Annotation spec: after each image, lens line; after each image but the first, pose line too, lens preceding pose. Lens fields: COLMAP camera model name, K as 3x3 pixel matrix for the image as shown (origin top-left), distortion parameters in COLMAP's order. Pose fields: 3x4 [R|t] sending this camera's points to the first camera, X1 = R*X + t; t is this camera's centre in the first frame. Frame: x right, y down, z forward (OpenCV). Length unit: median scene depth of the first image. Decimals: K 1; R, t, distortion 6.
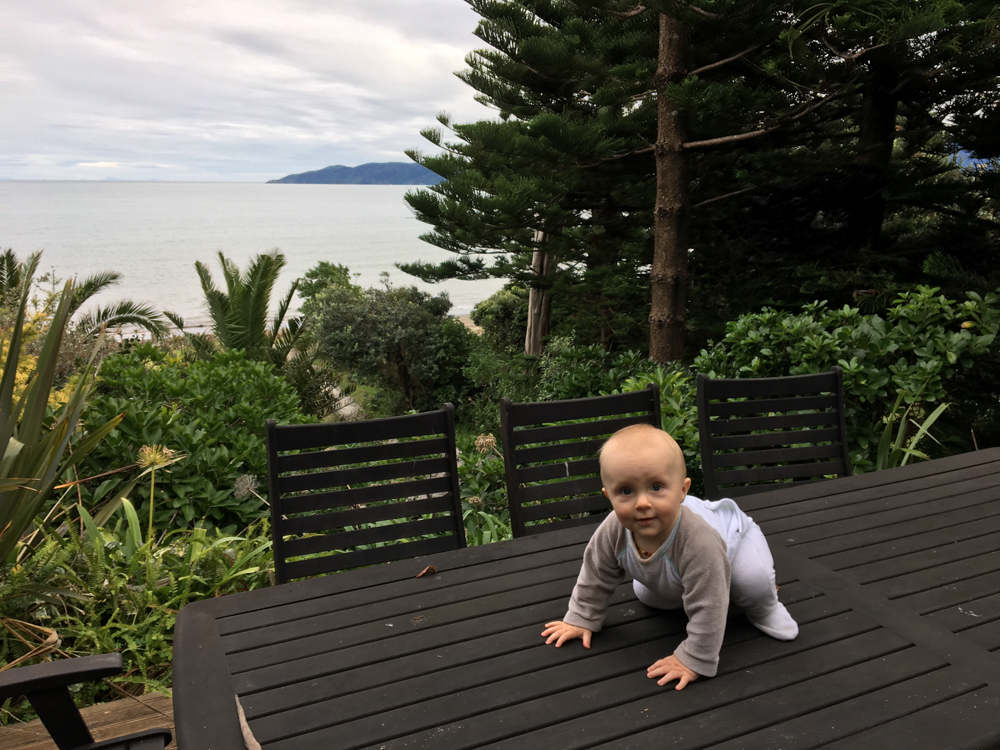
lens RADIAL K [[862.1, 0, 500.0], [0, 862.1, 375.0], [0, 0, 1]] dist [0.086813, -0.150779]
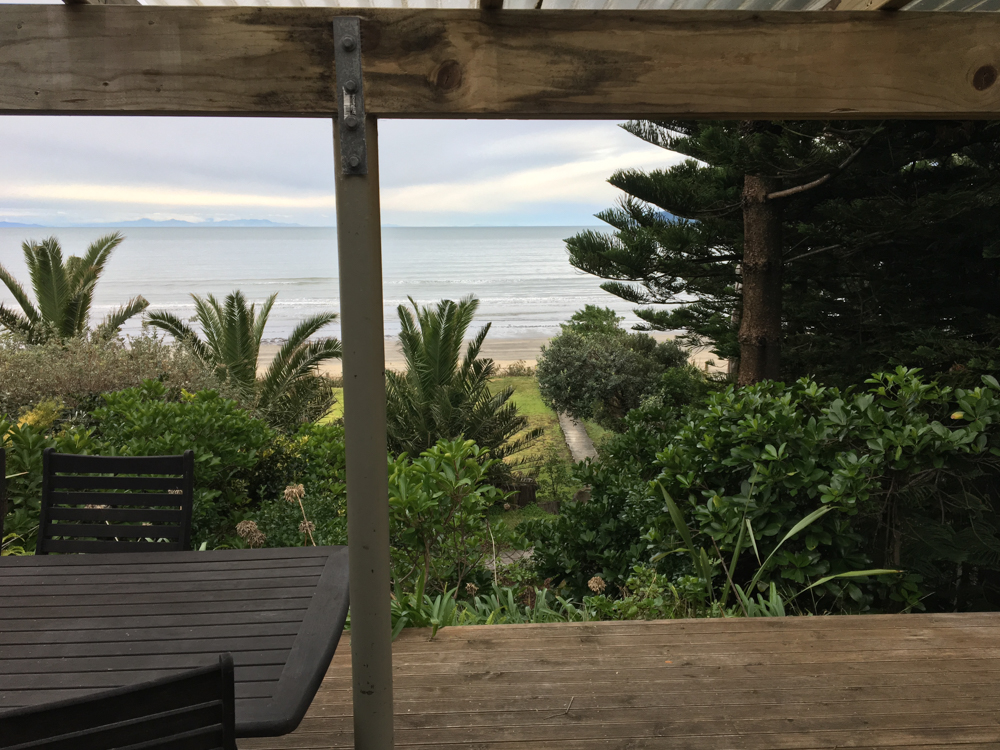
lens RADIAL K [[862.1, 0, 500.0], [0, 862.1, 375.0], [0, 0, 1]] dist [0.086813, -0.150779]
pose [[0.927160, 0.057730, -0.370192, 0.139245], [-0.075122, 0.996637, -0.032724, -0.011996], [0.367058, 0.058150, 0.928379, 0.027672]]
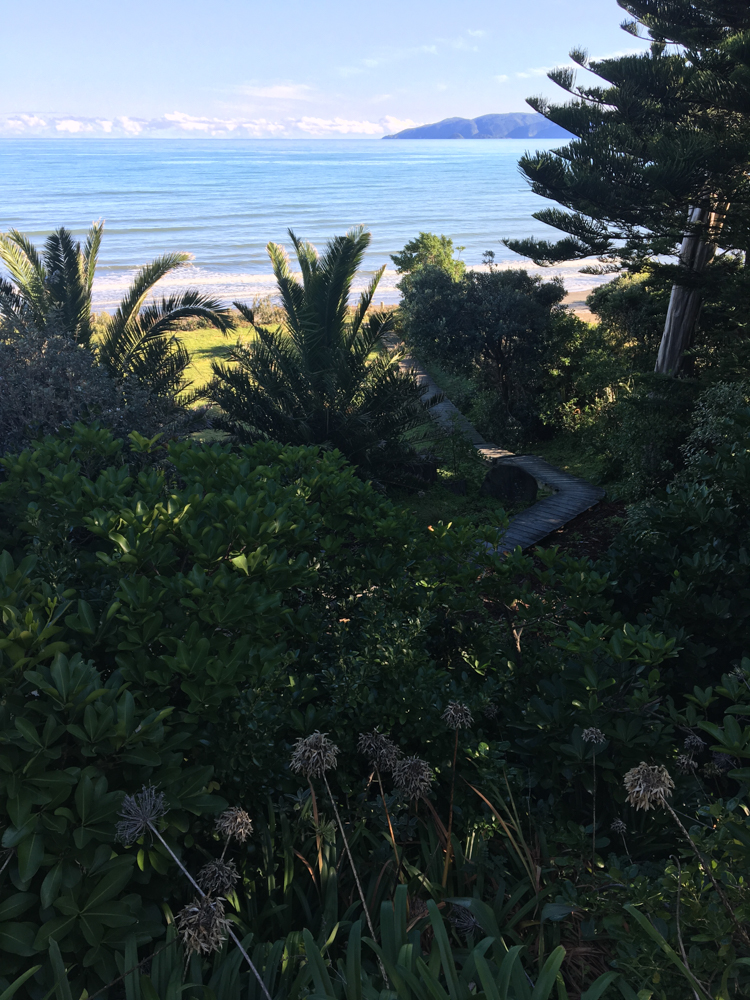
lens RADIAL K [[862.1, 0, 375.0], [0, 862.1, 500.0], [0, 0, 1]] dist [0.086813, -0.150779]
pose [[0.965380, 0.091513, -0.244269, -0.012049], [-0.047041, 0.982164, 0.182048, -0.032609], [0.256572, -0.164255, 0.952466, 0.128018]]
